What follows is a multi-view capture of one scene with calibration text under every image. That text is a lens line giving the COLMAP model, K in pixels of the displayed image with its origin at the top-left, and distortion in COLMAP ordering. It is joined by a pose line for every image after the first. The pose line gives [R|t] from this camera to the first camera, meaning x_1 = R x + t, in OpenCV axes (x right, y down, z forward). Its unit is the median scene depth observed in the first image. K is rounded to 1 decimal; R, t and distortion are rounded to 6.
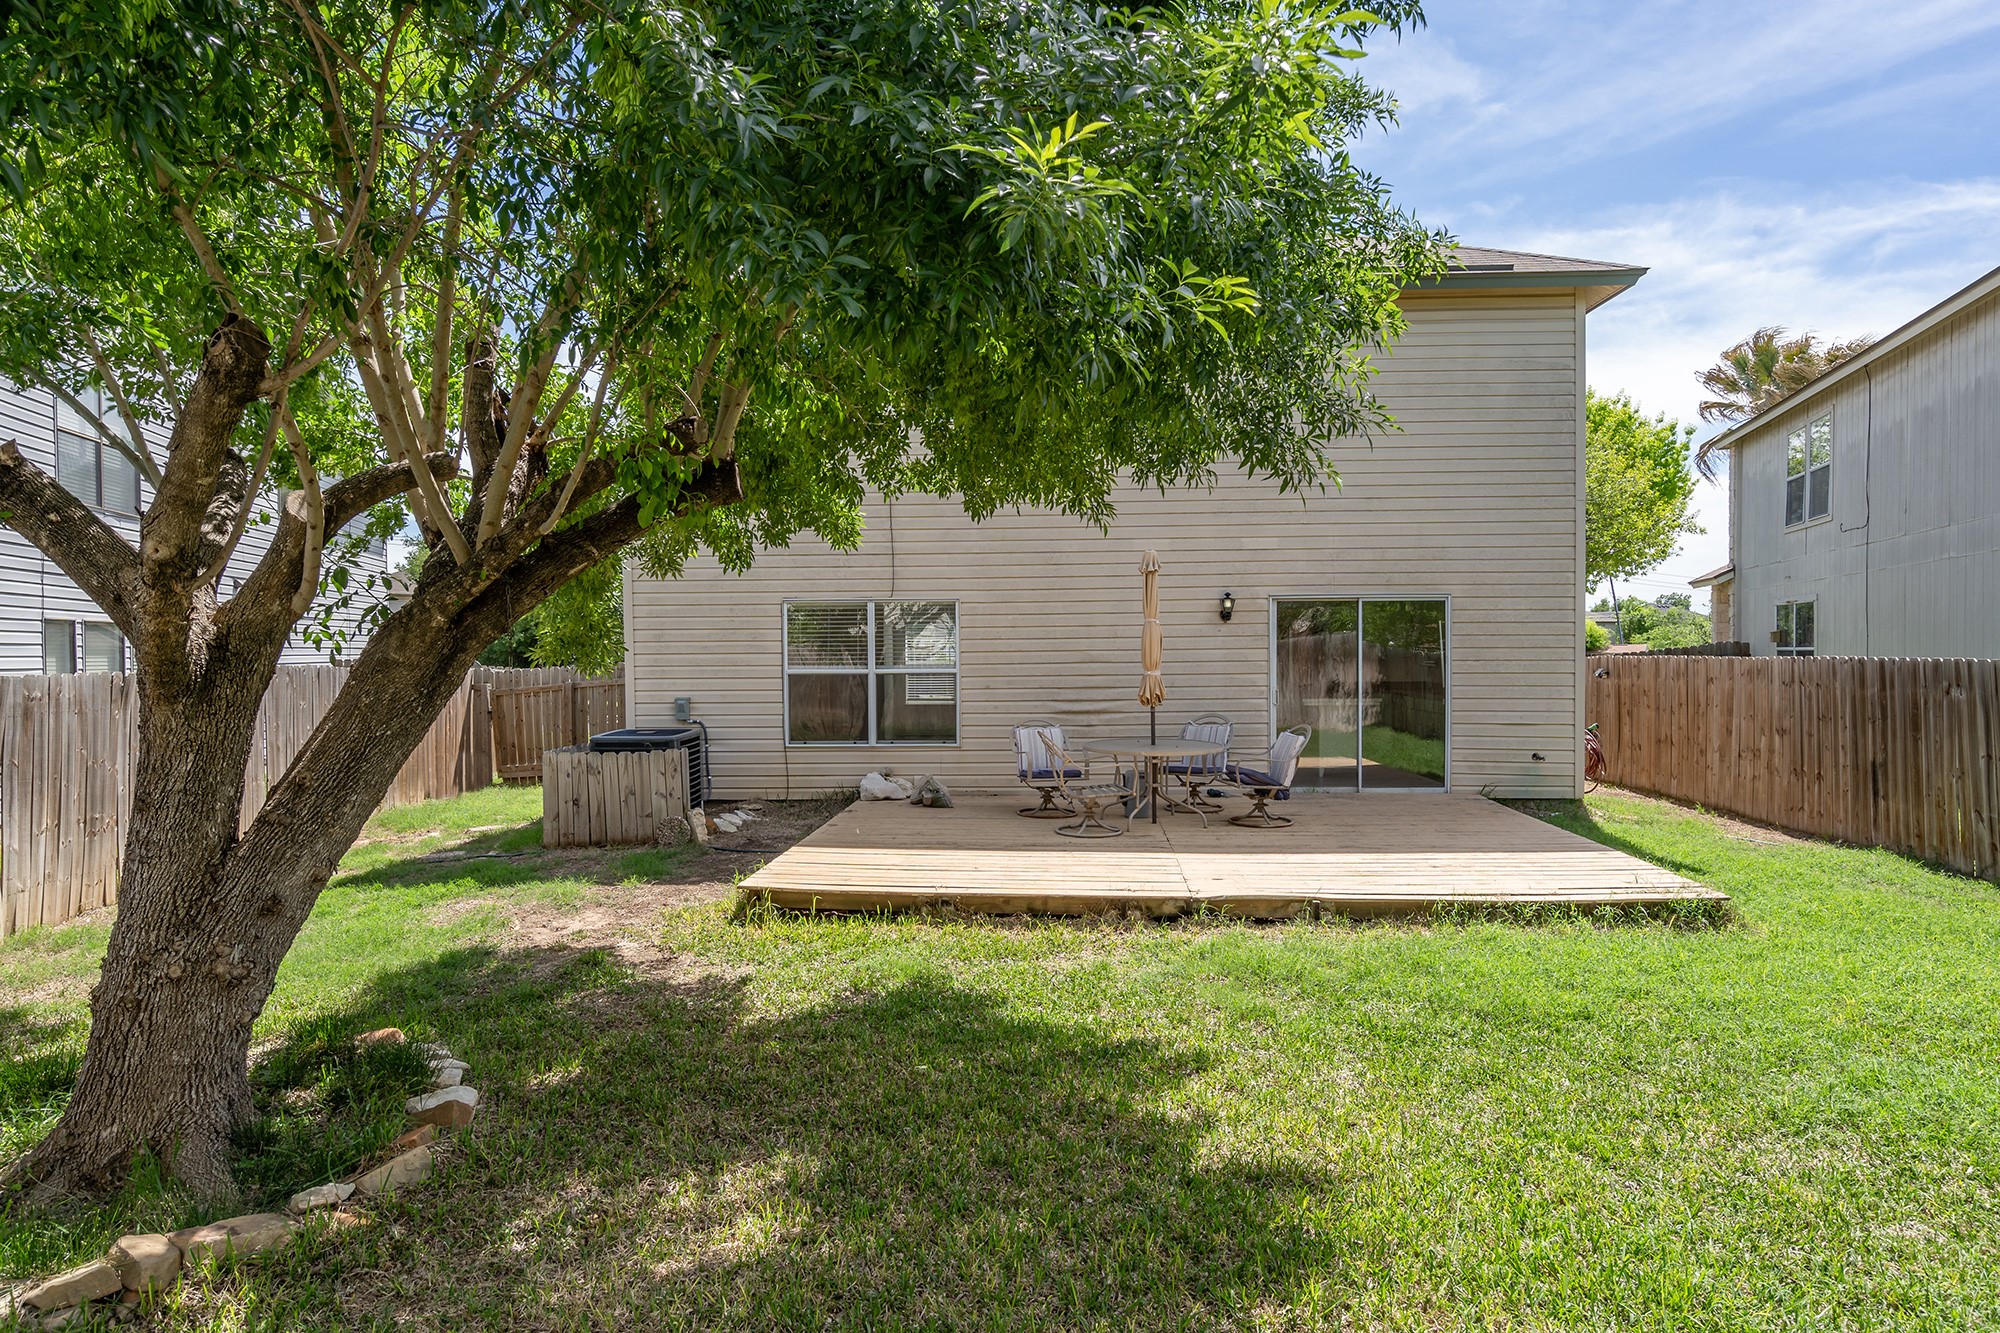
lens RADIAL K [[1194.7, 0, 995.3], [0, 1194.7, 651.0], [0, 0, 1]] dist [0.019407, 0.001273]
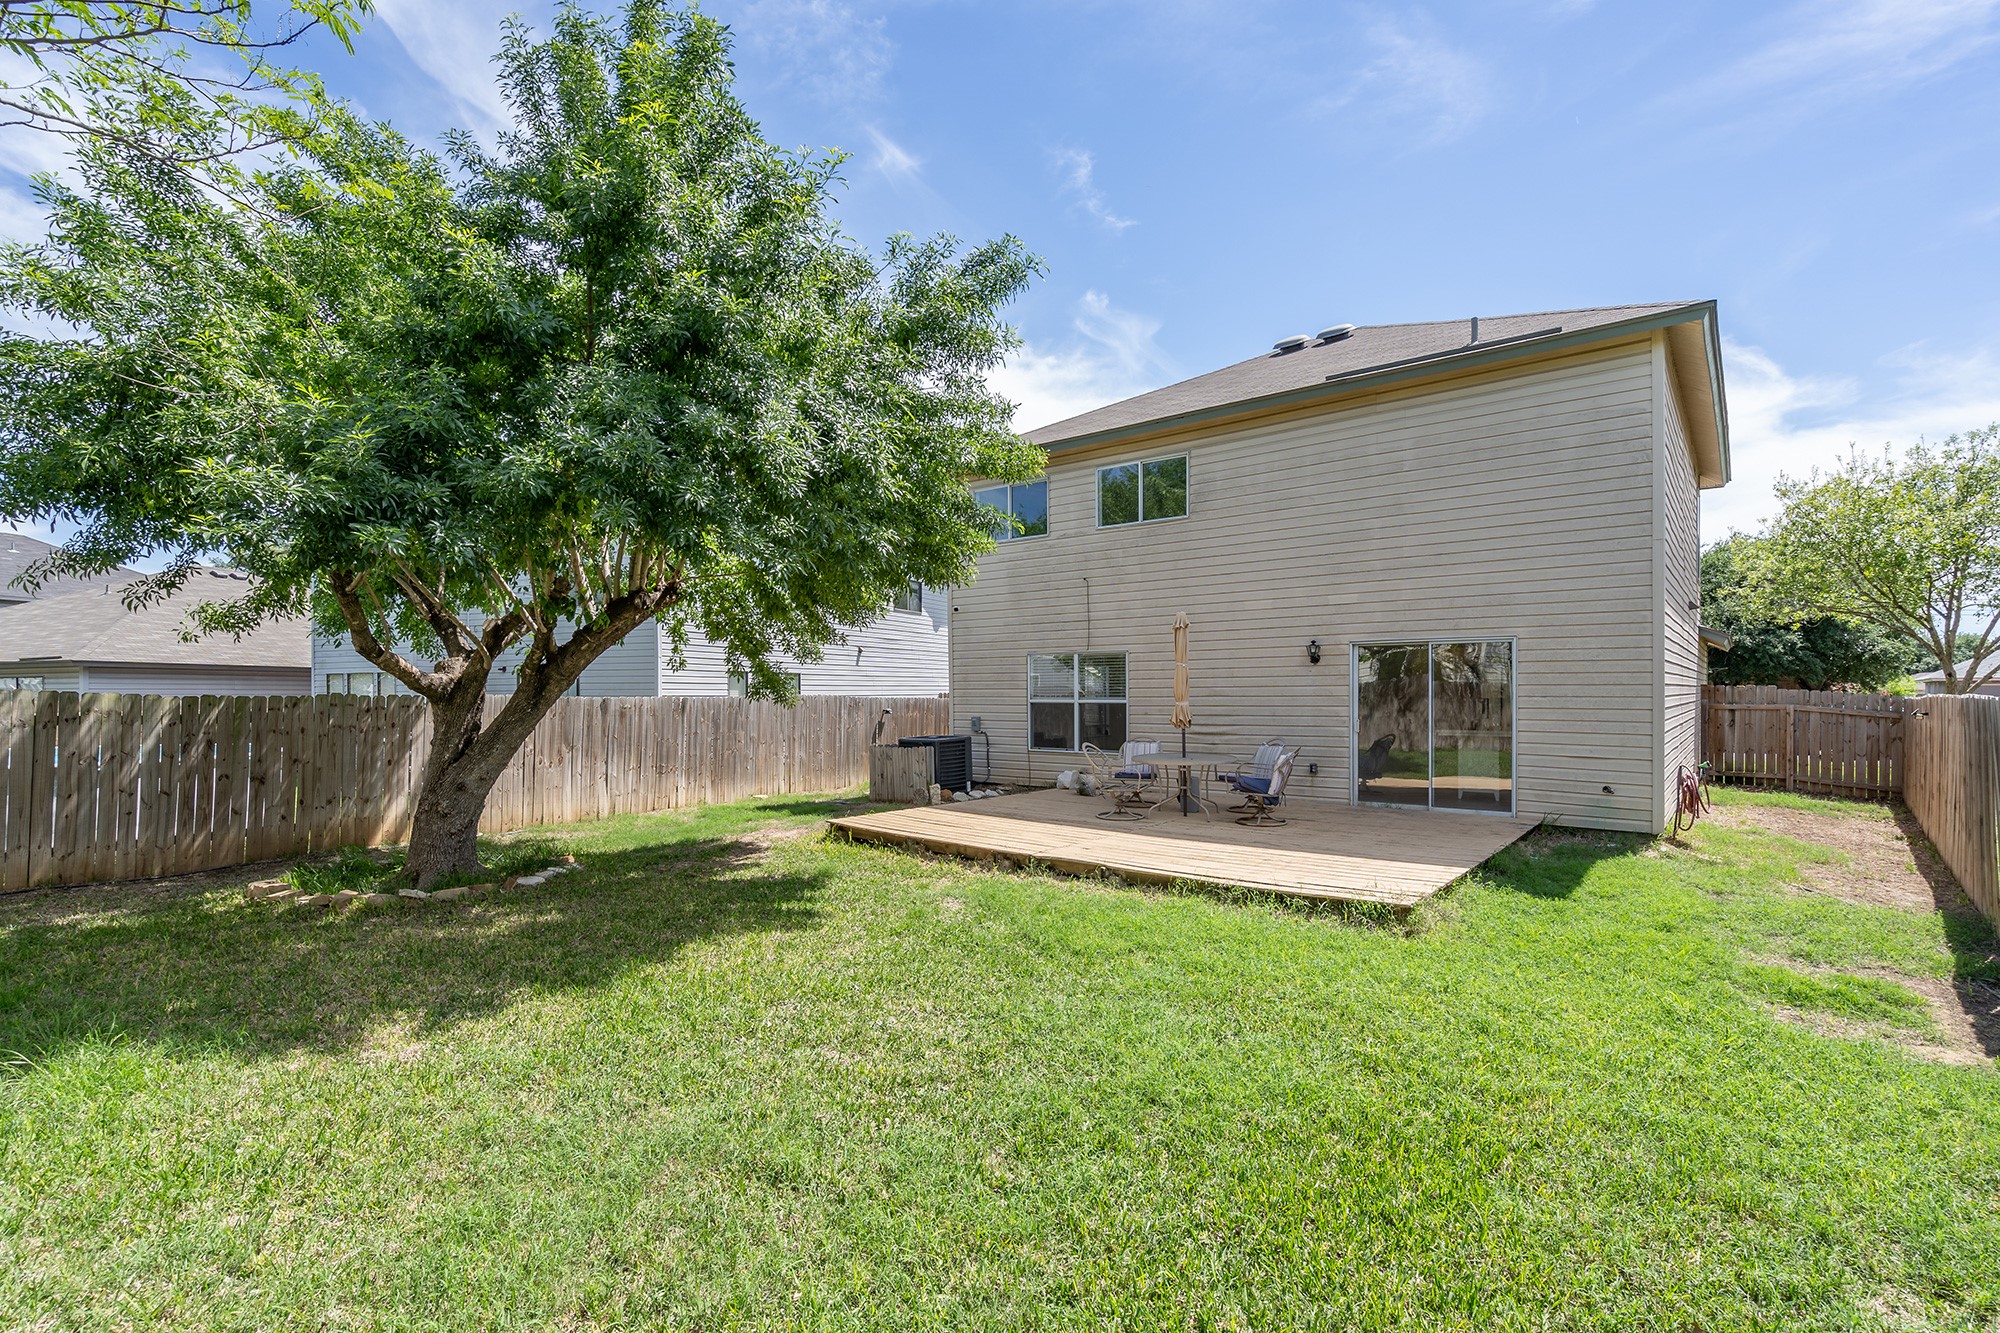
lens RADIAL K [[914.4, 0, 1005.4], [0, 914.4, 680.8], [0, 0, 1]] dist [-0.001763, 0.001659]
pose [[0.804964, -0.002987, -0.593317, 0.500576], [-0.002686, 0.999959, -0.008678, 0.002031], [0.593318, 0.008579, 0.804922, 0.051355]]
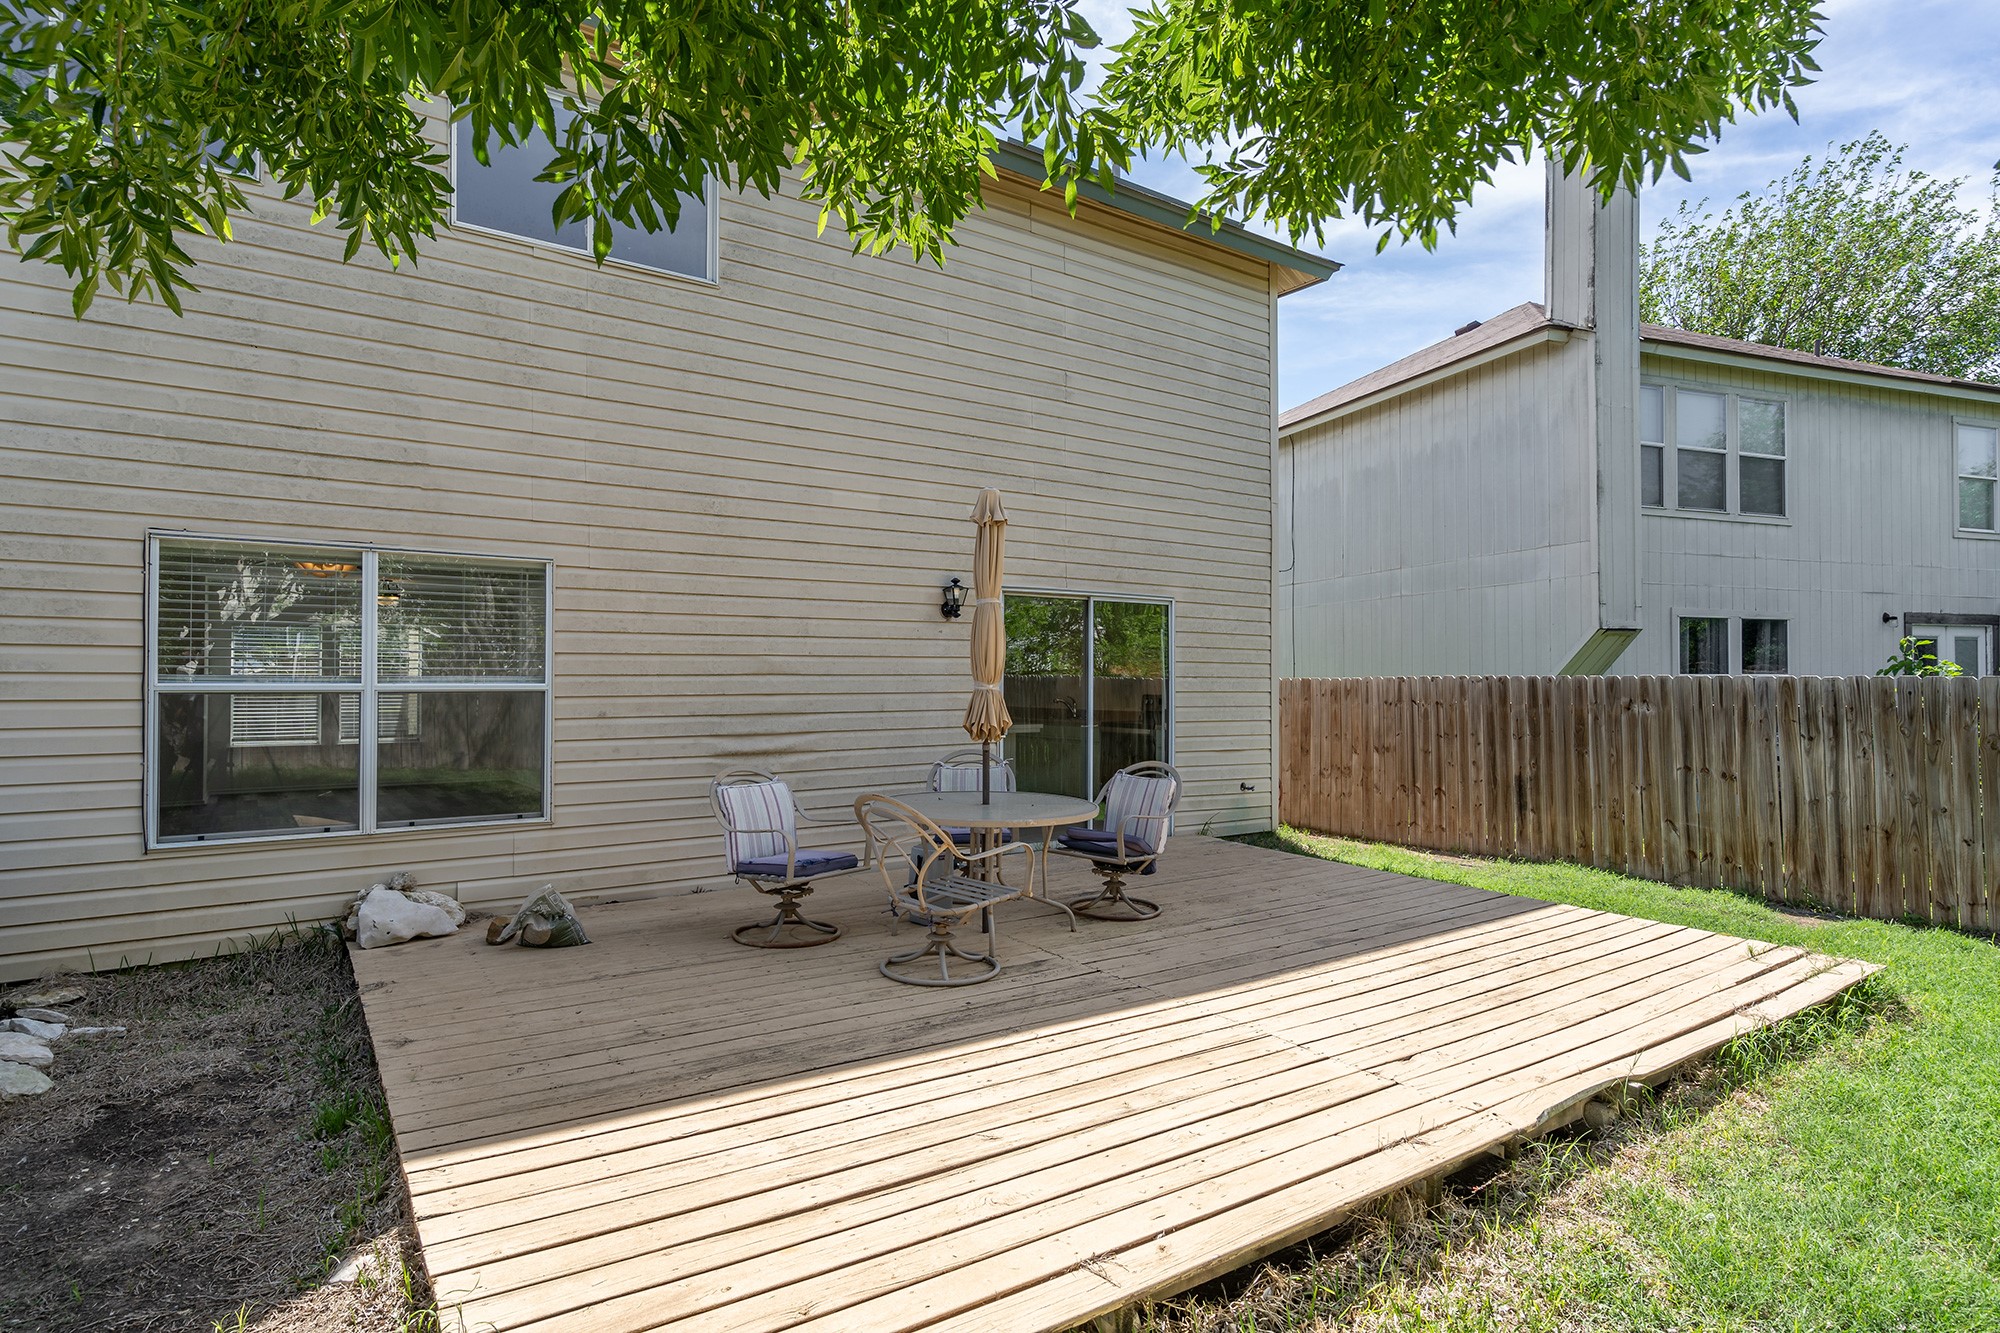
lens RADIAL K [[1061.5, 0, 994.1], [0, 1061.5, 662.3], [0, 0, 1]] dist [0.005008, 0.000709]
pose [[0.794685, 0.018876, 0.606729, -0.170787], [-0.006827, 0.999731, -0.022161, 0.015004], [-0.606984, 0.013468, 0.794600, 0.486550]]
